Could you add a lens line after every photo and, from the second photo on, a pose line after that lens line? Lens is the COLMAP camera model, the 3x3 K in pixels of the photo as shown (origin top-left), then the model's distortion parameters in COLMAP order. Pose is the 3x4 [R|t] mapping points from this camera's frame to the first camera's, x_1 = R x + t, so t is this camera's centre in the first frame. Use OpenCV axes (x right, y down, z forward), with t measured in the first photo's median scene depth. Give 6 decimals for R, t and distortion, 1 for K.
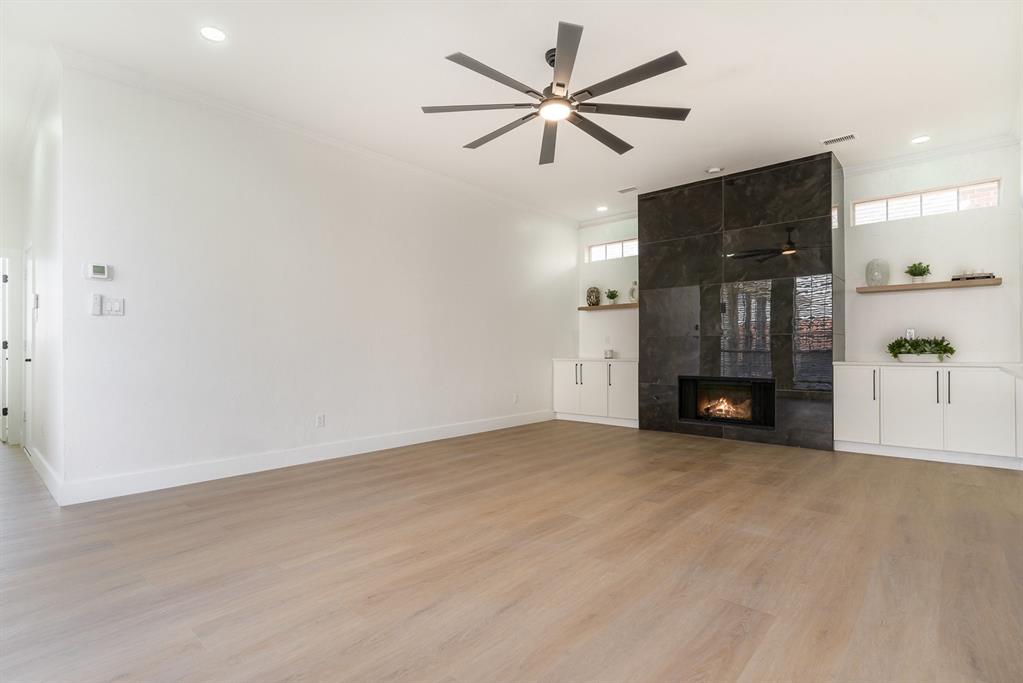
lens RADIAL K [[495.7, 0, 513.8], [0, 495.7, 347.0], [0, 0, 1]] dist [0.001307, 0.000359]
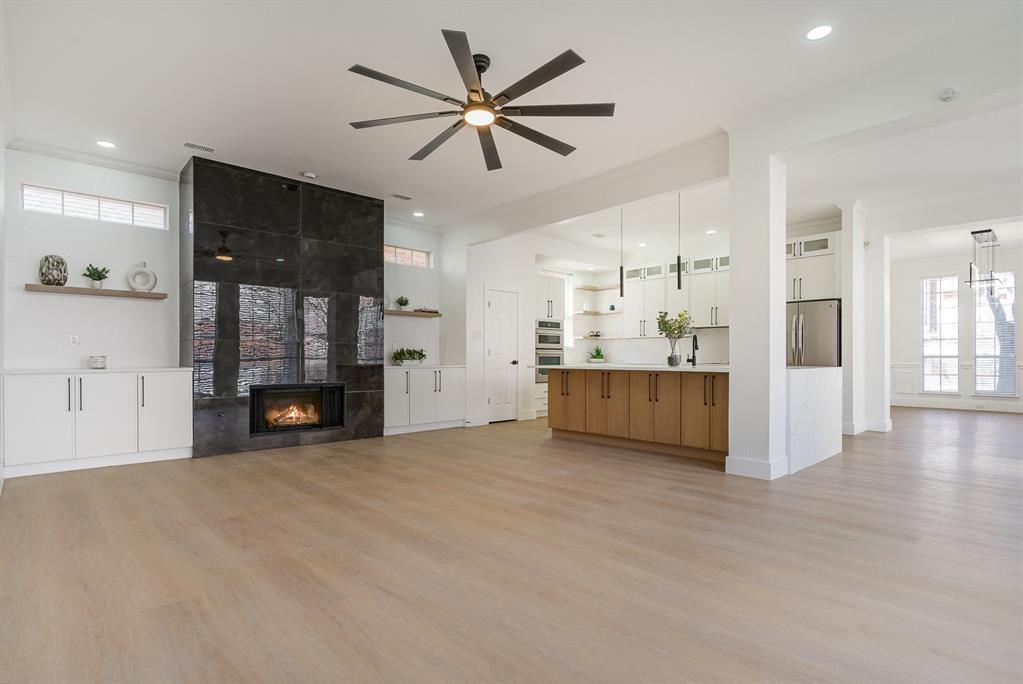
lens RADIAL K [[495.7, 0, 511.2], [0, 495.7, 357.3], [0, 0, 1]] dist [0.001307, 0.000359]
pose [[0.124659, 0.001794, 0.992198, -0.510337], [-0.009703, 0.999953, -0.000589, 0.003766], [-0.992152, -0.009554, 0.124671, 0.456658]]
